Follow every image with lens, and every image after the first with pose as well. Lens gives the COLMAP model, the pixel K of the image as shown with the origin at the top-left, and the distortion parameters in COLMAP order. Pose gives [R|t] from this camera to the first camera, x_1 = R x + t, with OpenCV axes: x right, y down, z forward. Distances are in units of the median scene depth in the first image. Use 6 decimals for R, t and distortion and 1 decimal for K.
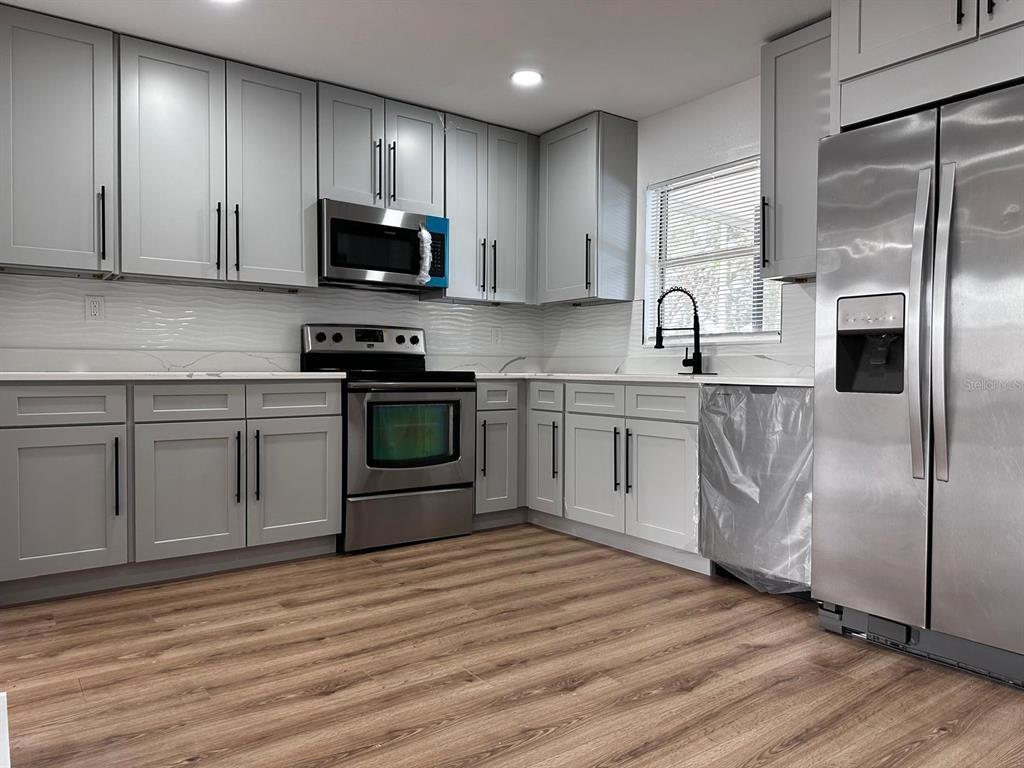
lens RADIAL K [[722.3, 0, 509.7], [0, 722.3, 383.6], [0, 0, 1]] dist [0.101598, -0.114676]
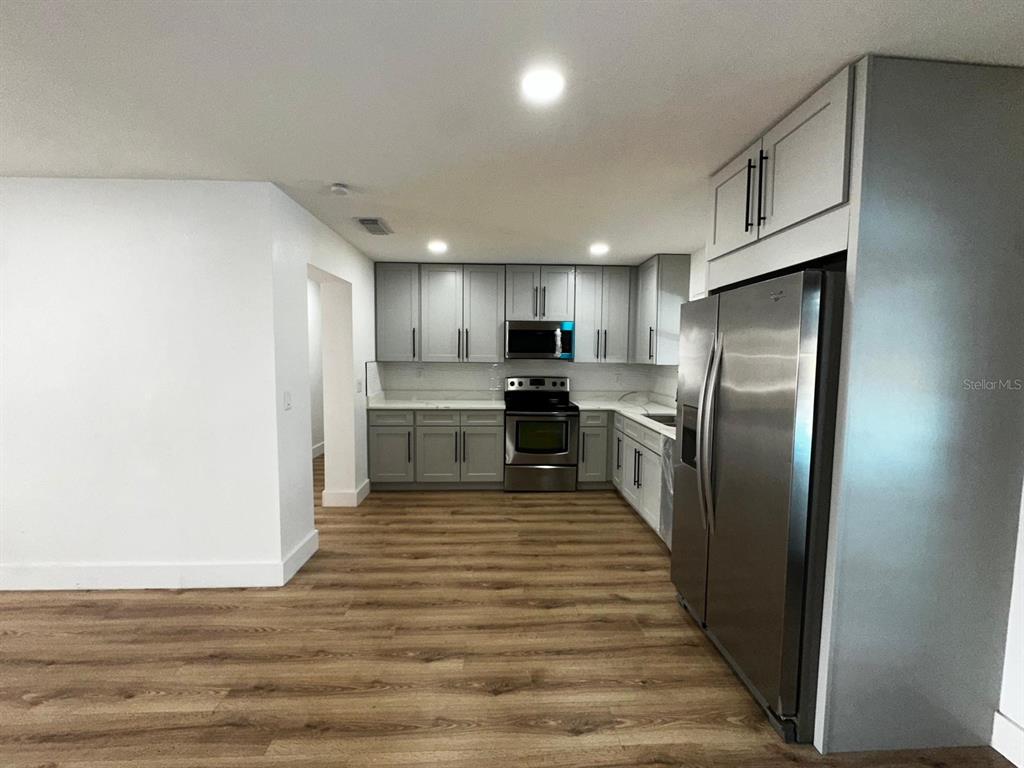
lens RADIAL K [[413.4, 0, 509.1], [0, 413.4, 380.9], [0, 0, 1]] dist [0.022598, 0.000057]
pose [[0.825003, 0.038403, -0.563822, 0.519313], [-0.014739, 0.998811, 0.046465, -0.164631], [0.564936, -0.030023, 0.824588, 0.025879]]
